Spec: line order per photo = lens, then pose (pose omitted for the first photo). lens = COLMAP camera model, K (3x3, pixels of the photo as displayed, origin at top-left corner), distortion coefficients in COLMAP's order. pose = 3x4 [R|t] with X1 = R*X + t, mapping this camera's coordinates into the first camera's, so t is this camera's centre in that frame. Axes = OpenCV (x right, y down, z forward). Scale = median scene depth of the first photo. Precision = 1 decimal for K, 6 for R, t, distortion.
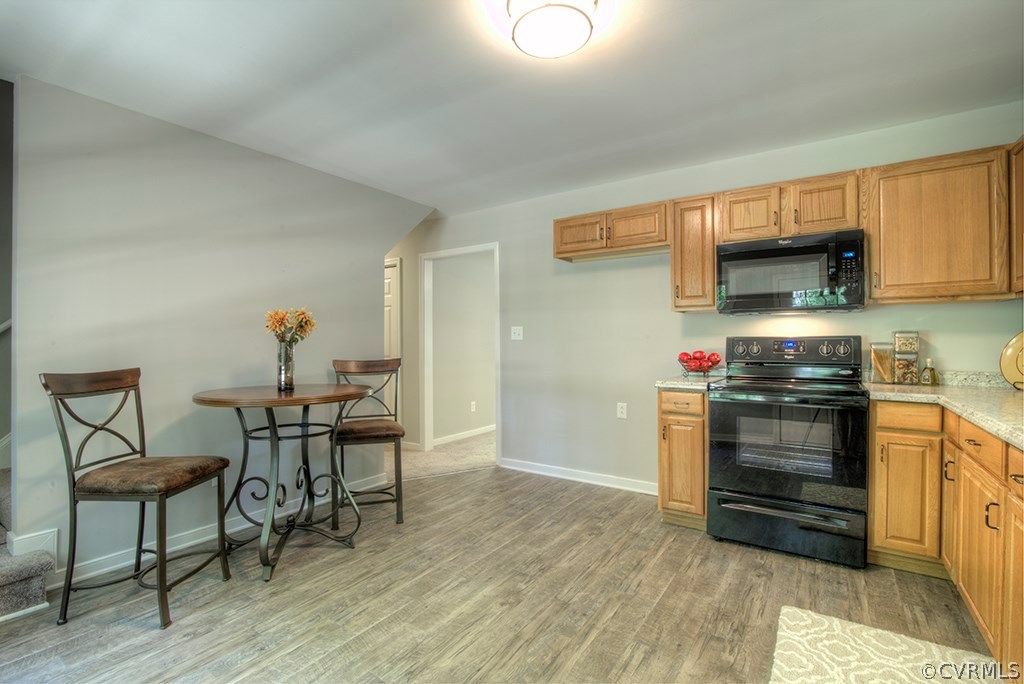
lens RADIAL K [[472.3, 0, 496.7], [0, 472.3, 315.9], [0, 0, 1]] dist [-0.021533, 0.002018]
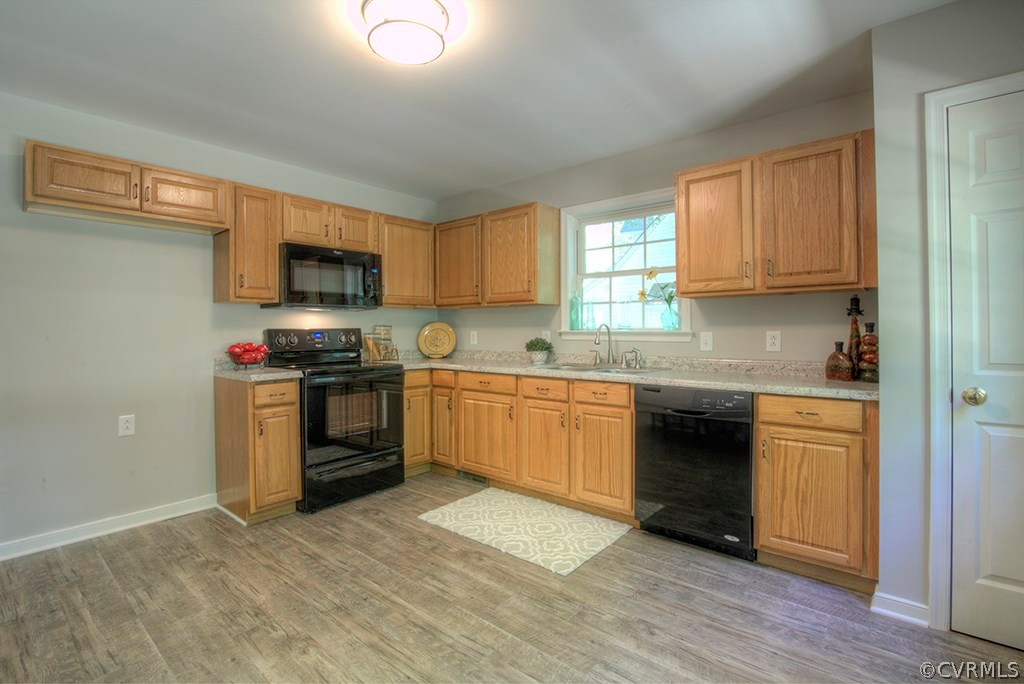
lens RADIAL K [[472.3, 0, 516.7], [0, 472.3, 297.1], [0, 0, 1]] dist [-0.021533, 0.002018]
pose [[0.079230, 0.070800, 0.994339, -0.590918], [-0.041651, 0.996839, -0.067660, 0.025955], [-0.995986, -0.036054, 0.081929, 0.426852]]
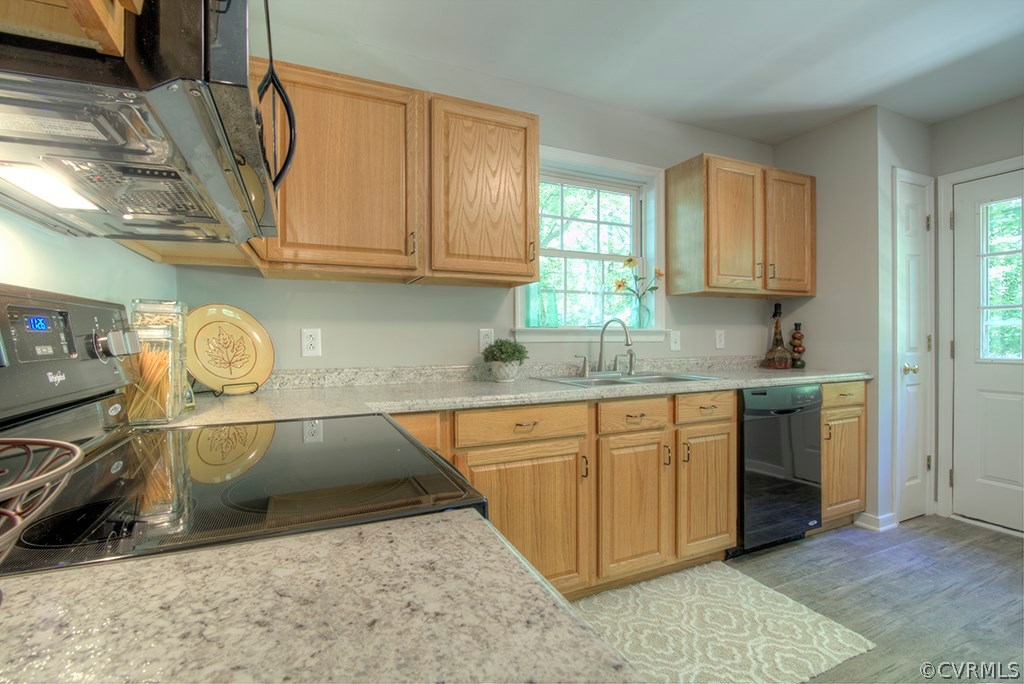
lens RADIAL K [[472.3, 0, 500.4], [0, 472.3, 324.9], [0, 0, 1]] dist [-0.021533, 0.002018]
pose [[-0.860711, 0.023439, 0.508555, 0.317831], [-0.013966, 0.997476, -0.069610, 0.078518], [-0.508903, -0.067017, -0.858211, 1.148501]]
